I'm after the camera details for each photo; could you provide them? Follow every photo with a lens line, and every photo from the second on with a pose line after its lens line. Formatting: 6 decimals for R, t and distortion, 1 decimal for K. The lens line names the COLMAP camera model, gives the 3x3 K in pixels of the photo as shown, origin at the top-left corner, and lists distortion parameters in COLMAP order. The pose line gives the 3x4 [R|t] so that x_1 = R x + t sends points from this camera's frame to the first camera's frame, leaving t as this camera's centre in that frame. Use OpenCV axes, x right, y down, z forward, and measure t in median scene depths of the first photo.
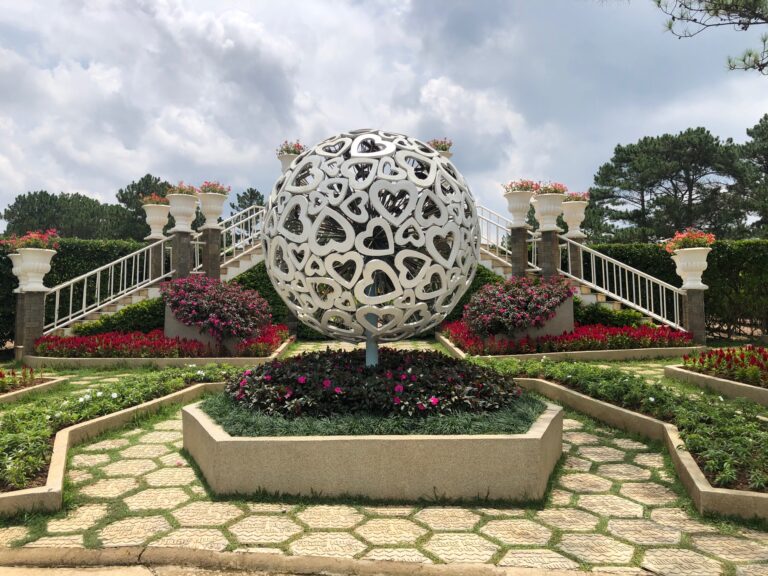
lens RADIAL K [[643.5, 0, 386.1], [0, 643.5, 287.3], [0, 0, 1]] dist [0.030462, -0.001998]
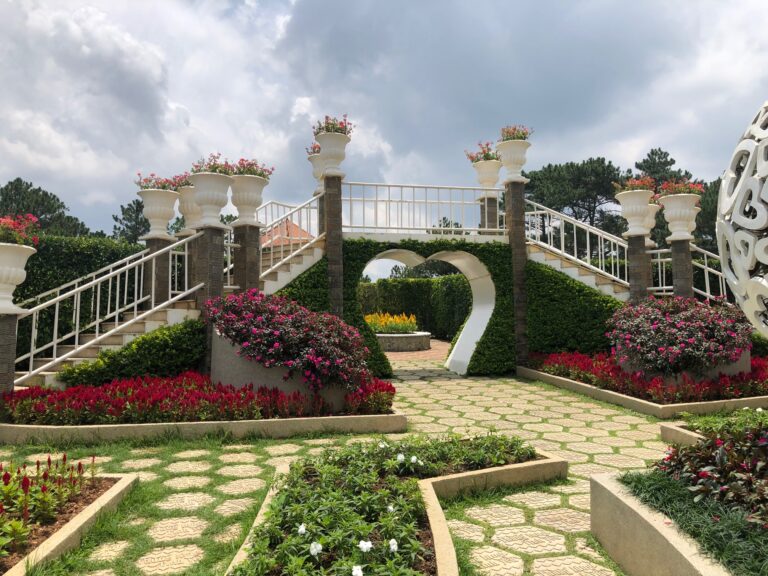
lens RADIAL K [[643.5, 0, 381.8], [0, 643.5, 289.4], [0, 0, 1]] dist [0.030462, -0.001998]
pose [[0.979121, 0.010027, 0.203029, -0.274549], [-0.003015, 0.999389, -0.034814, 0.003285], [-0.203254, 0.033475, 0.978554, 0.287743]]
